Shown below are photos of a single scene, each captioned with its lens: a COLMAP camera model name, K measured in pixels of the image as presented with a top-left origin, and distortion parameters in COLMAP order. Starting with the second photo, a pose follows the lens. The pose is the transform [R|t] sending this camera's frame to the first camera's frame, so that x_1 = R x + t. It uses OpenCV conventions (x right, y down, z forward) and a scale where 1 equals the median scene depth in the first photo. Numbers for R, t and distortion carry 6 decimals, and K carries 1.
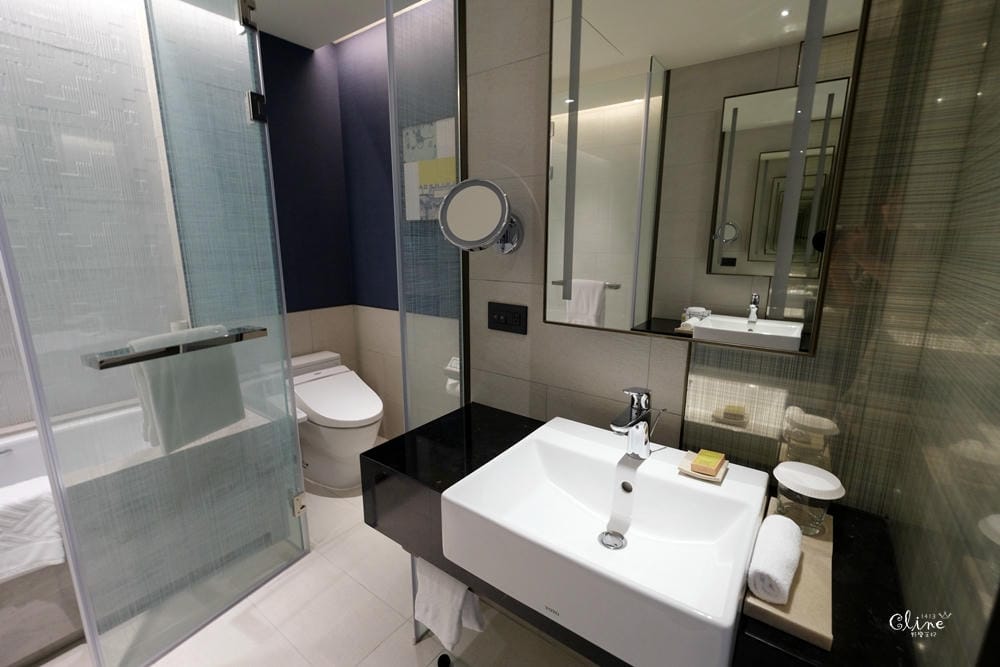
lens RADIAL K [[436.7, 0, 498.8], [0, 436.7, 332.4], [0, 0, 1]] dist [-0.003296, 0.000723]
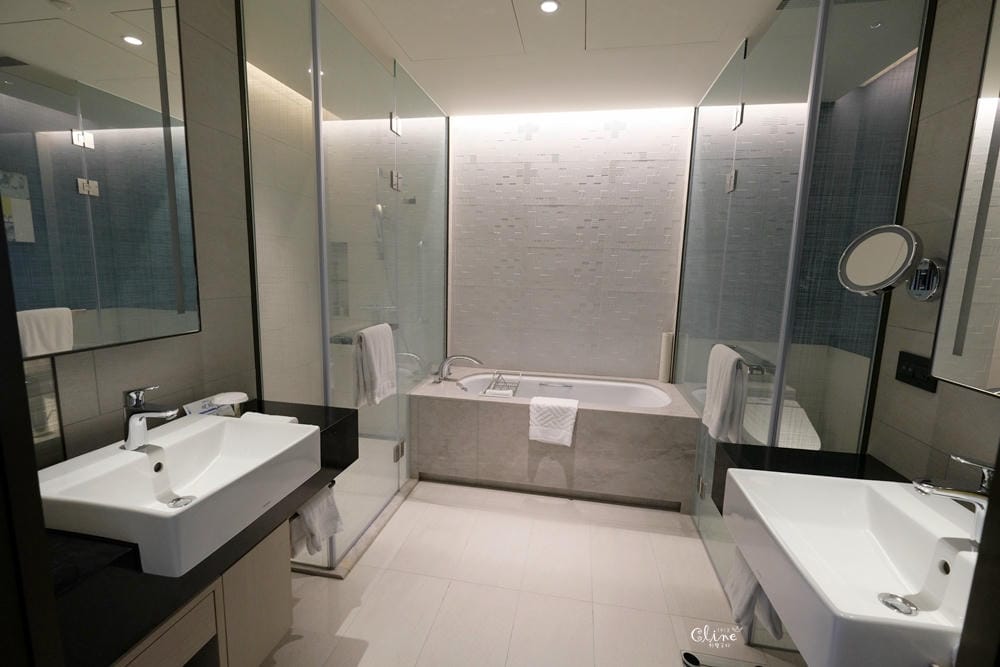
lens RADIAL K [[436.7, 0, 498.8], [0, 436.7, 332.4], [0, 0, 1]] dist [-0.003296, 0.000723]
pose [[0.443246, 0.142949, -0.884929, 0.418146], [-0.212201, 0.975876, 0.051353, 0.026206], [0.870921, 0.165021, 0.462887, -0.188610]]
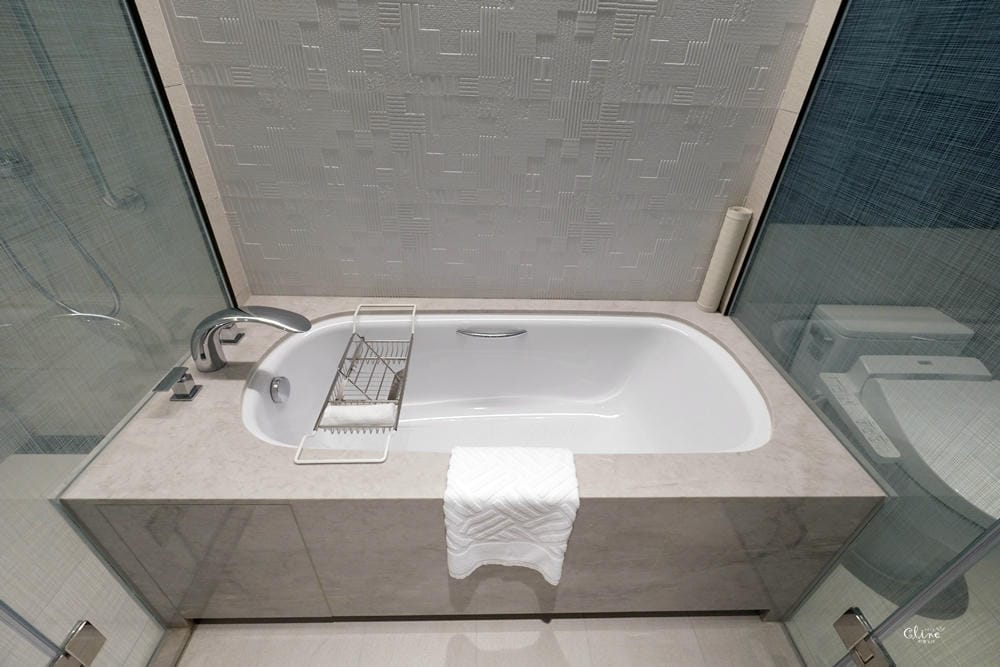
lens RADIAL K [[436.7, 0, 498.8], [0, 436.7, 332.4], [0, 0, 1]] dist [-0.003296, 0.000723]
pose [[0.626734, 0.453678, -0.633547, -0.777075], [-0.198258, 0.879121, 0.433406, -0.118122], [0.753591, -0.146025, 0.640920, 0.521620]]
